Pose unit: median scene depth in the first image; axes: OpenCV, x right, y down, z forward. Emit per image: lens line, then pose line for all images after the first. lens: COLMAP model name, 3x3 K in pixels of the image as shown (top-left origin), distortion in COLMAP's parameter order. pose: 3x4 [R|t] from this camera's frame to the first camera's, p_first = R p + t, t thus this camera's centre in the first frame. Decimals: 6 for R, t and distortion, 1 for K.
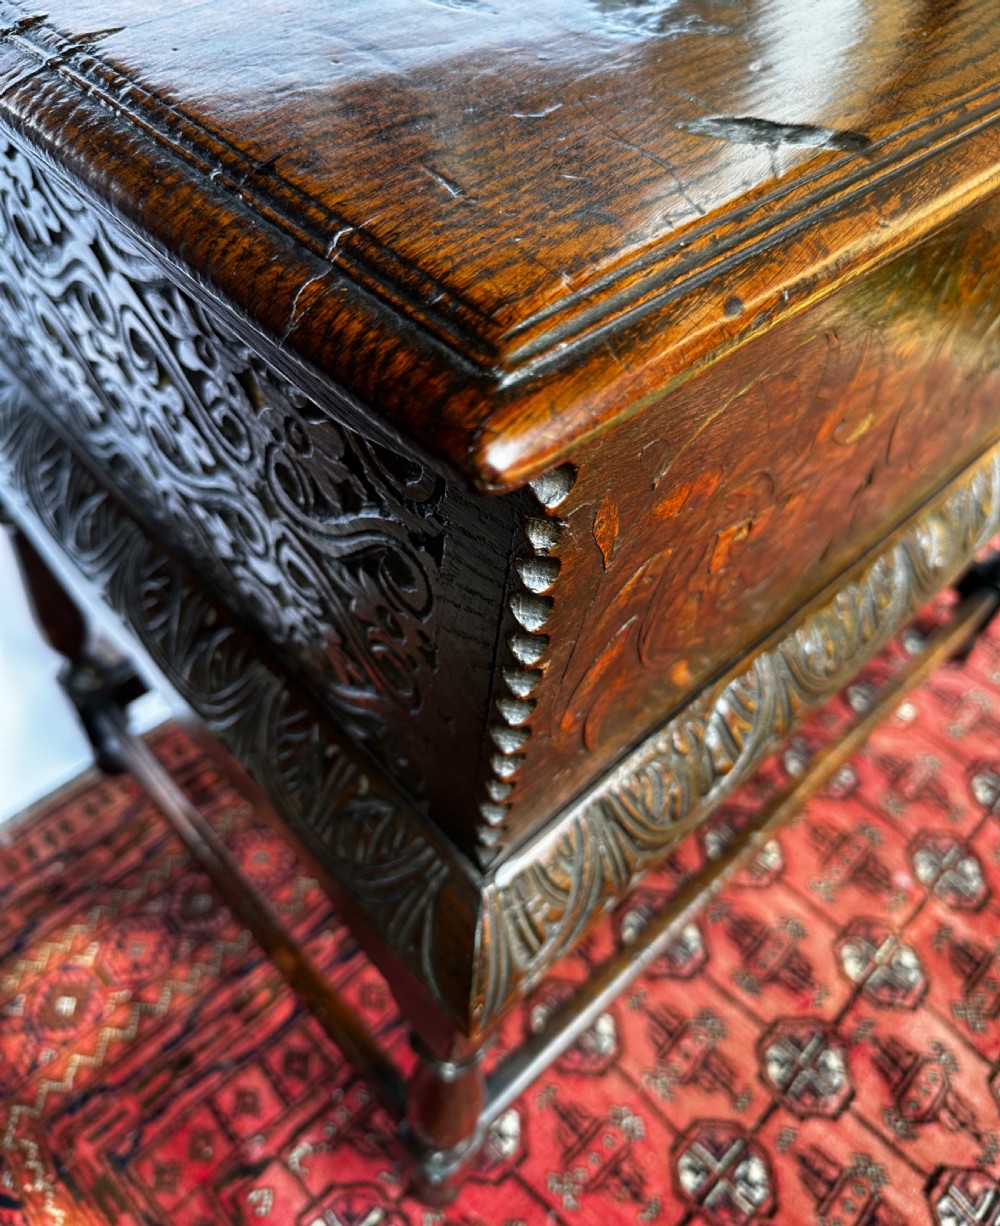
lens RADIAL K [[990.9, 0, 506.7], [0, 990.9, 607.0], [0, 0, 1]] dist [-0.011170, -0.007011]
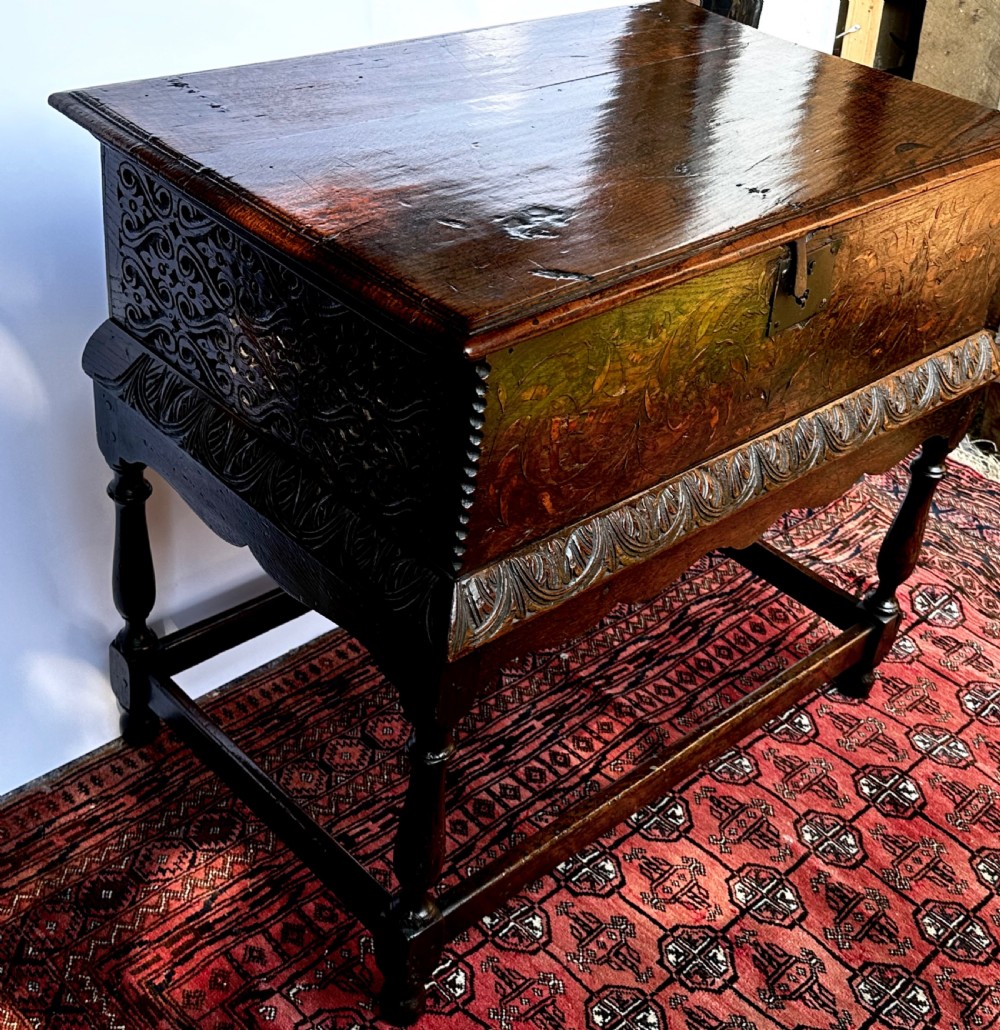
lens RADIAL K [[1285.9, 0, 500.5], [0, 1285.9, 519.3], [0, 0, 1]] dist [0.091372, 0.000000]
pose [[0.999477, 0.022390, 0.023319, 0.003200], [-0.016120, 0.970427, -0.240856, 0.339151], [-0.028023, 0.240354, 0.970281, -0.748747]]
